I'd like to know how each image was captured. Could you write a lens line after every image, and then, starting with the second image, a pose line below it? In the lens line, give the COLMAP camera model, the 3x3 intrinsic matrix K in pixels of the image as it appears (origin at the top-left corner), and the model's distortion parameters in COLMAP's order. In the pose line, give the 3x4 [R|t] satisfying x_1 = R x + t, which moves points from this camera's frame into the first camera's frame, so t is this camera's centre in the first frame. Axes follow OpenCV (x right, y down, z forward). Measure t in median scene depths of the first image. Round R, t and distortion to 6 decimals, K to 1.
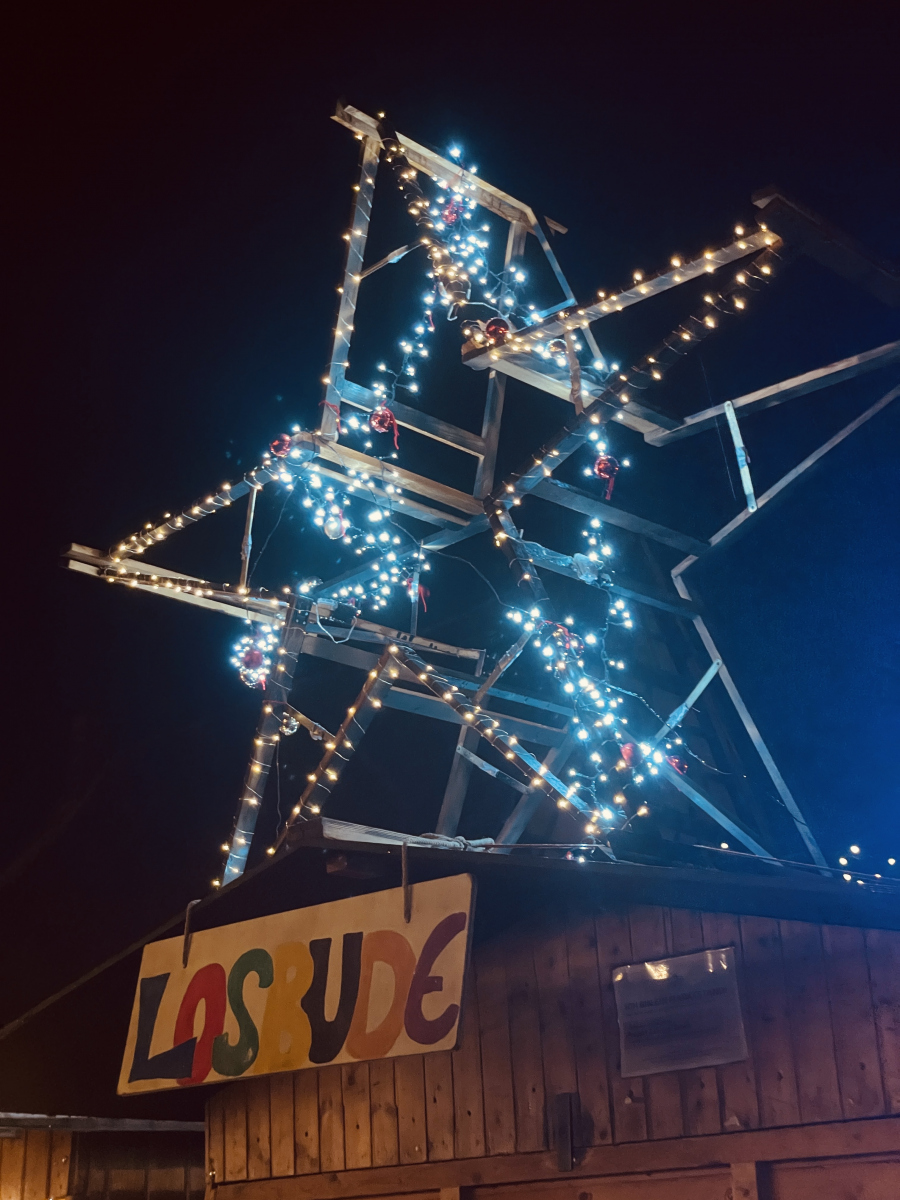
lens RADIAL K [[1771.8, 0, 450.0], [0, 1771.8, 600.0], [0, 0, 1]] dist [0.095169, 0.427729]
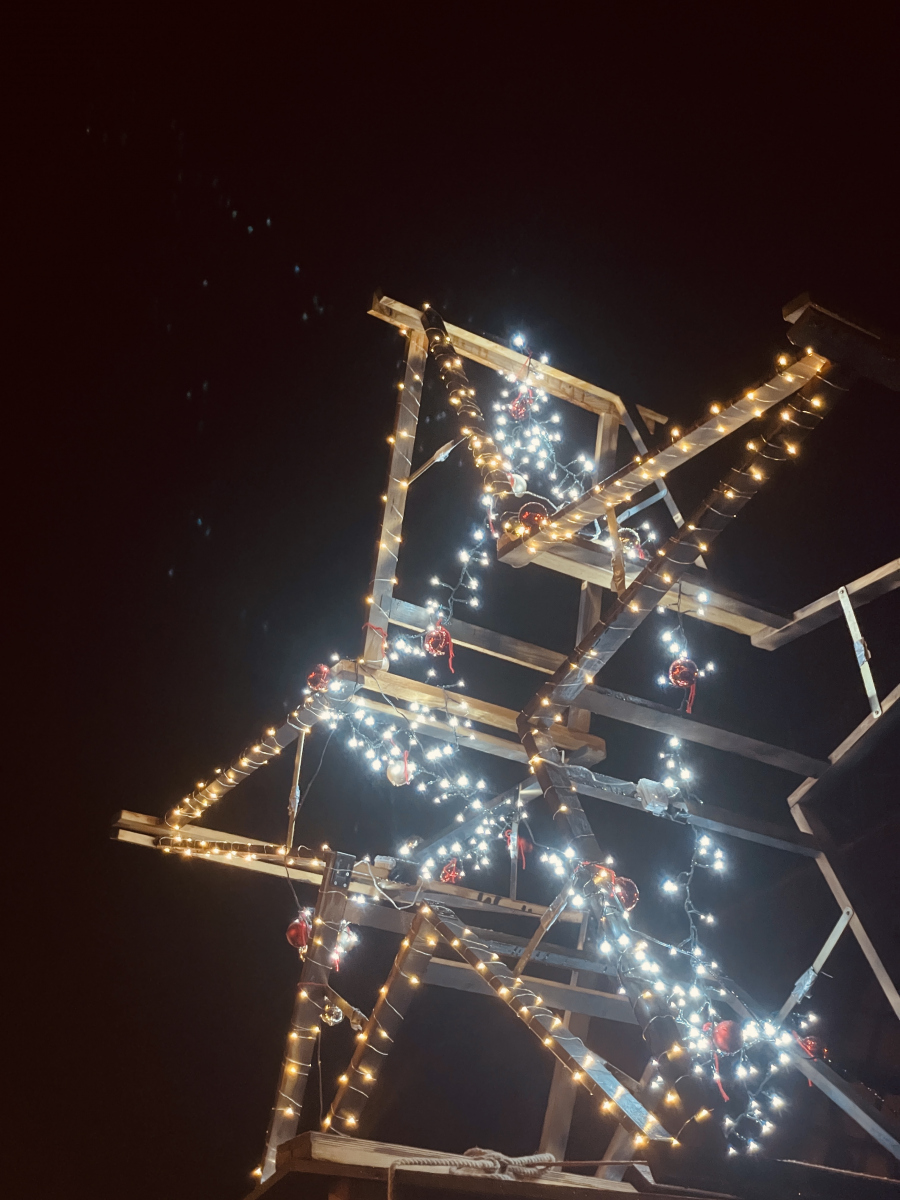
lens RADIAL K [[1771.8, 0, 450.0], [0, 1771.8, 600.0], [0, 0, 1]] dist [0.095169, 0.427729]
pose [[0.983171, -0.074984, -0.166592, 0.115585], [0.047411, 0.985368, -0.163712, 0.019776], [0.176430, 0.153059, 0.972340, 0.173075]]
